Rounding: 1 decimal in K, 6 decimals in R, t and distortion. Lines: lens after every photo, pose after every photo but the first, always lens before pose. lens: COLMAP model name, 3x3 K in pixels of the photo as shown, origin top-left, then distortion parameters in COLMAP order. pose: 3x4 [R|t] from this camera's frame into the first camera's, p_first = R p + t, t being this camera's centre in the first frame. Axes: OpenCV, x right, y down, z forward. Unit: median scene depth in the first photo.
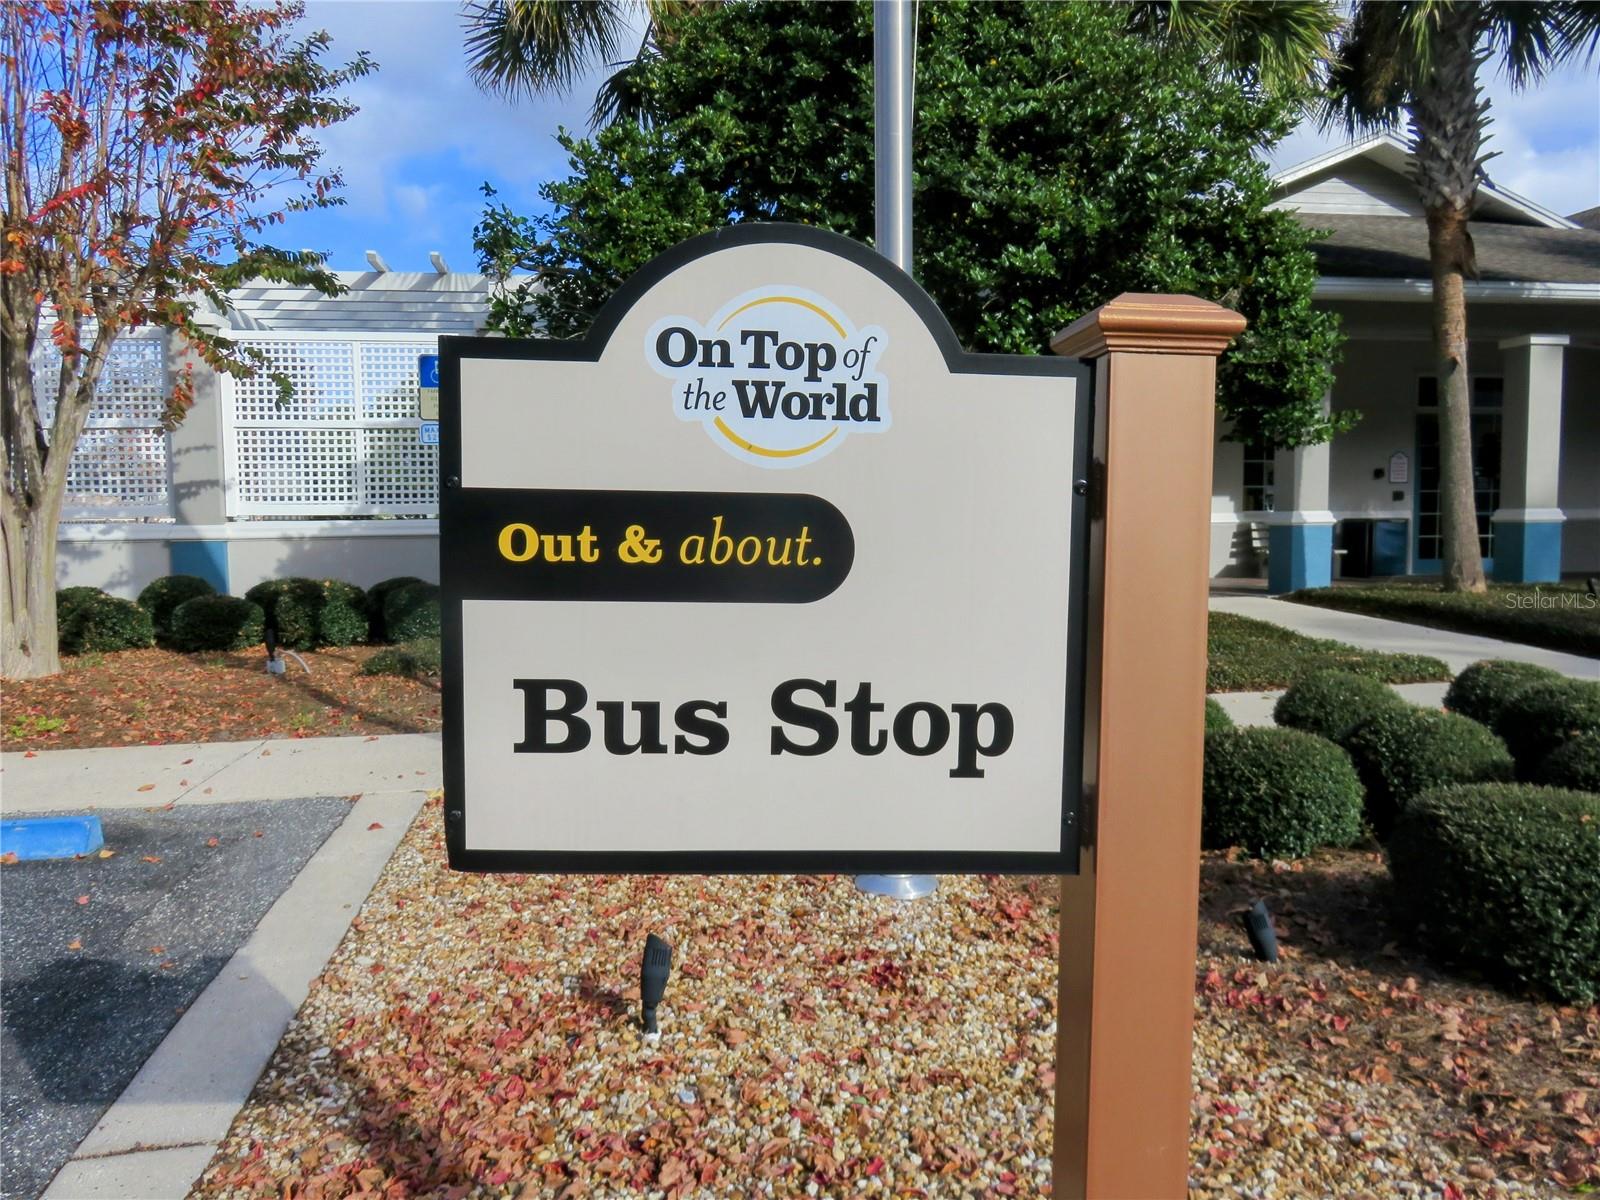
lens RADIAL K [[1206.6, 0, 800.0], [0, 1206.6, 600.0], [0, 0, 1]] dist [-0.001923, -0.047017]
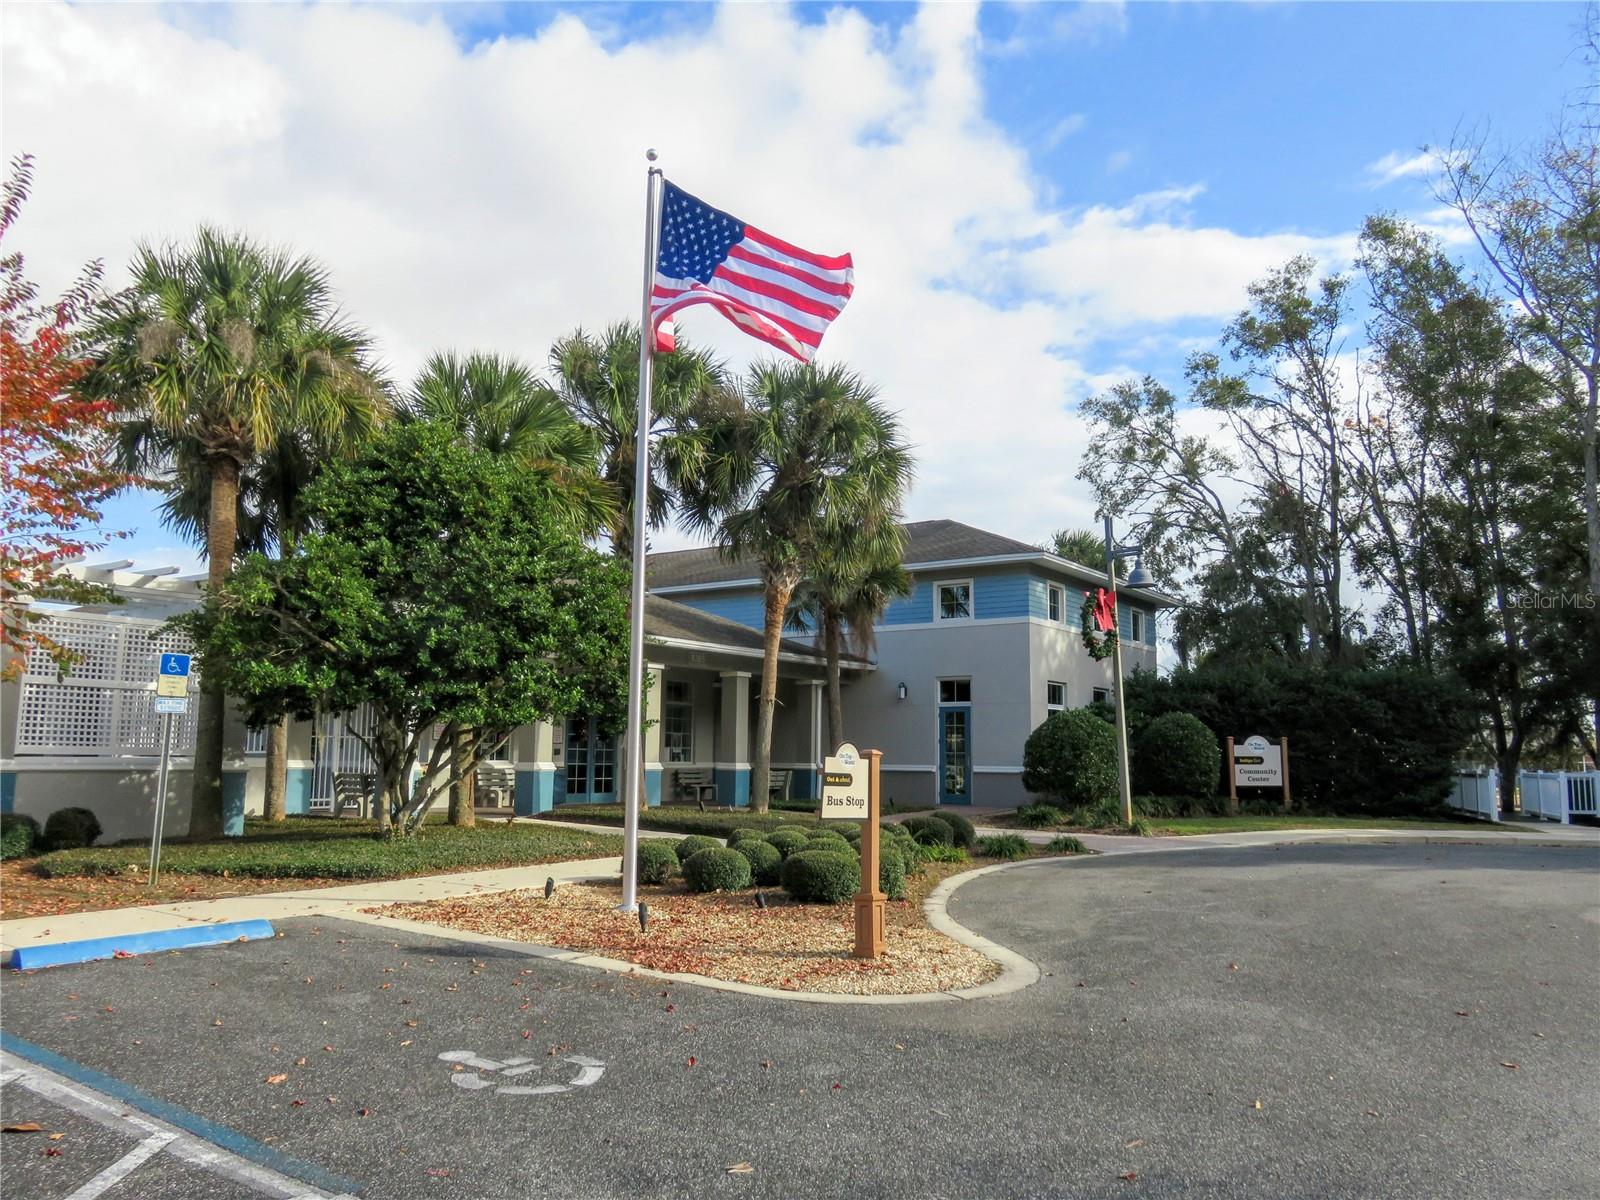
lens RADIAL K [[1206.6, 0, 800.0], [0, 1206.6, 600.0], [0, 0, 1]] dist [-0.001923, -0.047017]
pose [[0.692280, 0.118085, 0.711902, -5.914451], [0.025344, 0.981934, -0.187521, 0.271171], [-0.721184, 0.147859, 0.676781, -4.281935]]
